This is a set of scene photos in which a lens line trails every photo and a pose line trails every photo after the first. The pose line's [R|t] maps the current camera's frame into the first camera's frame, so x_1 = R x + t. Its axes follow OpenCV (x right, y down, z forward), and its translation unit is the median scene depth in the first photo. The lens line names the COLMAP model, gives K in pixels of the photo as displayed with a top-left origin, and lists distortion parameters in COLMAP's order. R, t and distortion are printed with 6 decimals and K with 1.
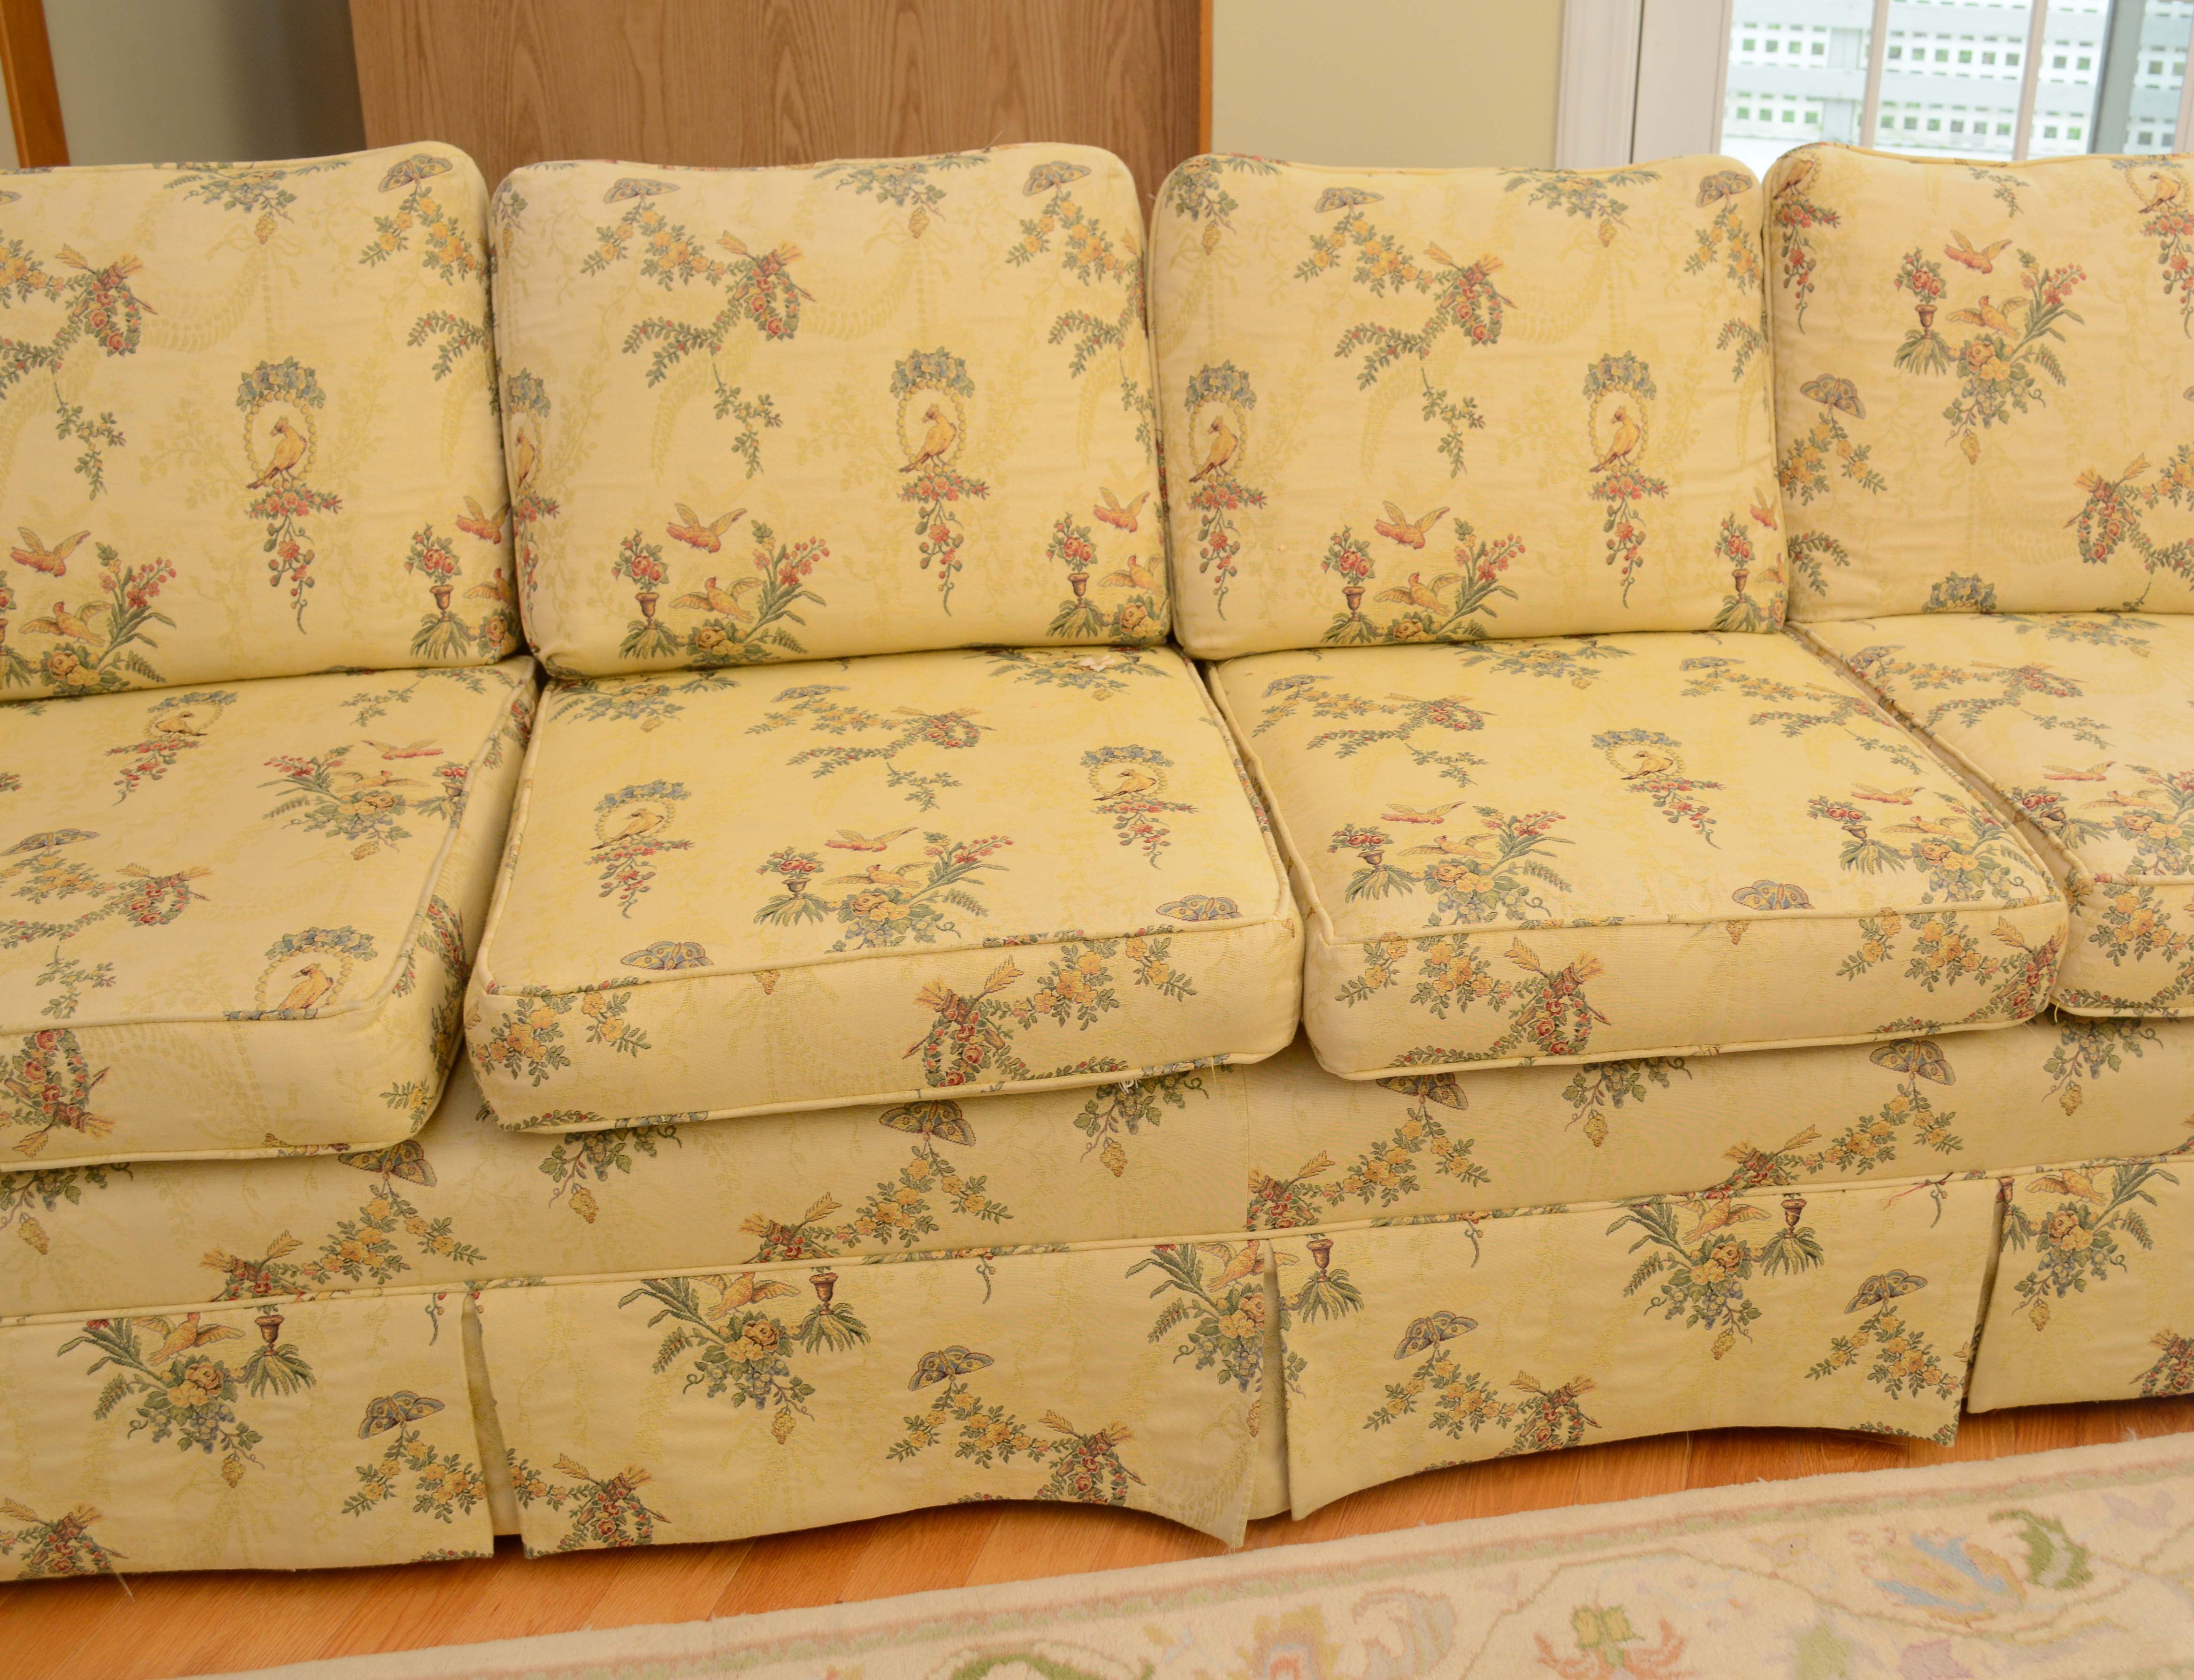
lens RADIAL K [[2361.7, 0, 1115.4], [0, 2361.7, 862.0], [0, 0, 1]] dist [-0.078441, 0.000000]
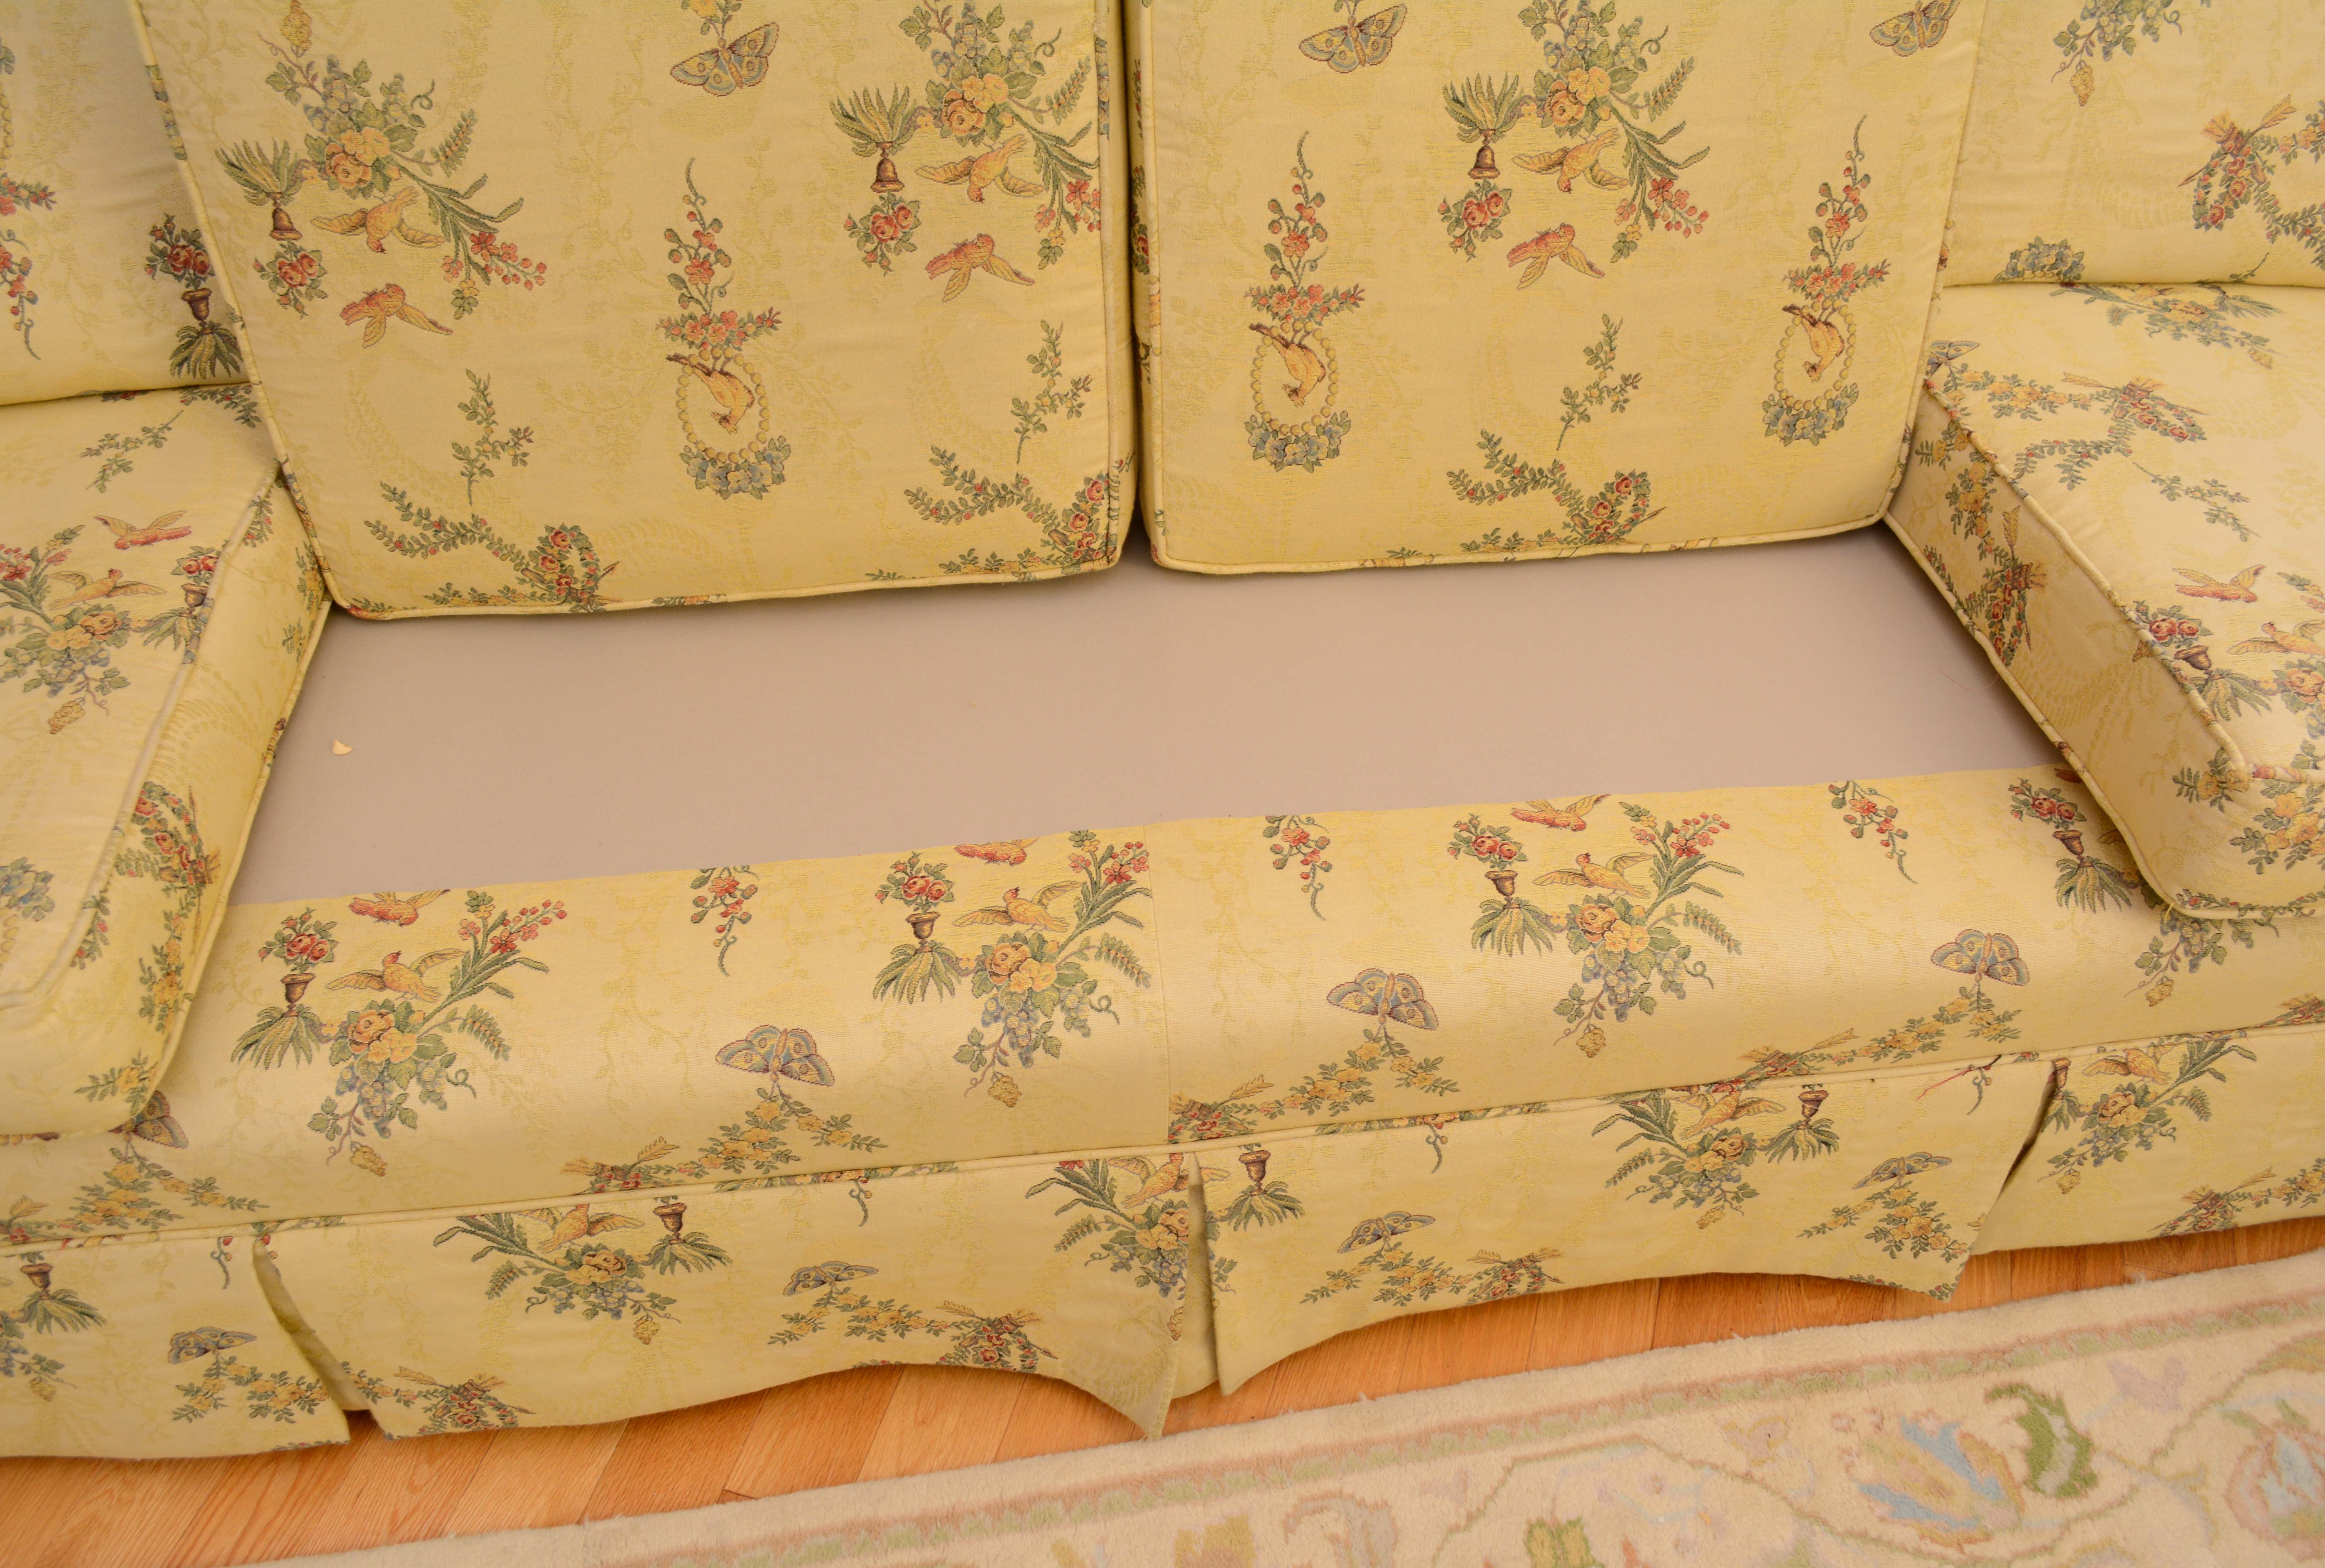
lens RADIAL K [[1855.1, 0, 1105.3], [0, 1855.1, 772.0], [0, 0, 1]] dist [-0.083317, 0.009407]
pose [[0.999960, -0.007666, -0.004552, 0.036479], [0.008688, 0.952568, 0.304201, -0.168414], [0.002004, -0.304228, 0.952597, 0.400867]]
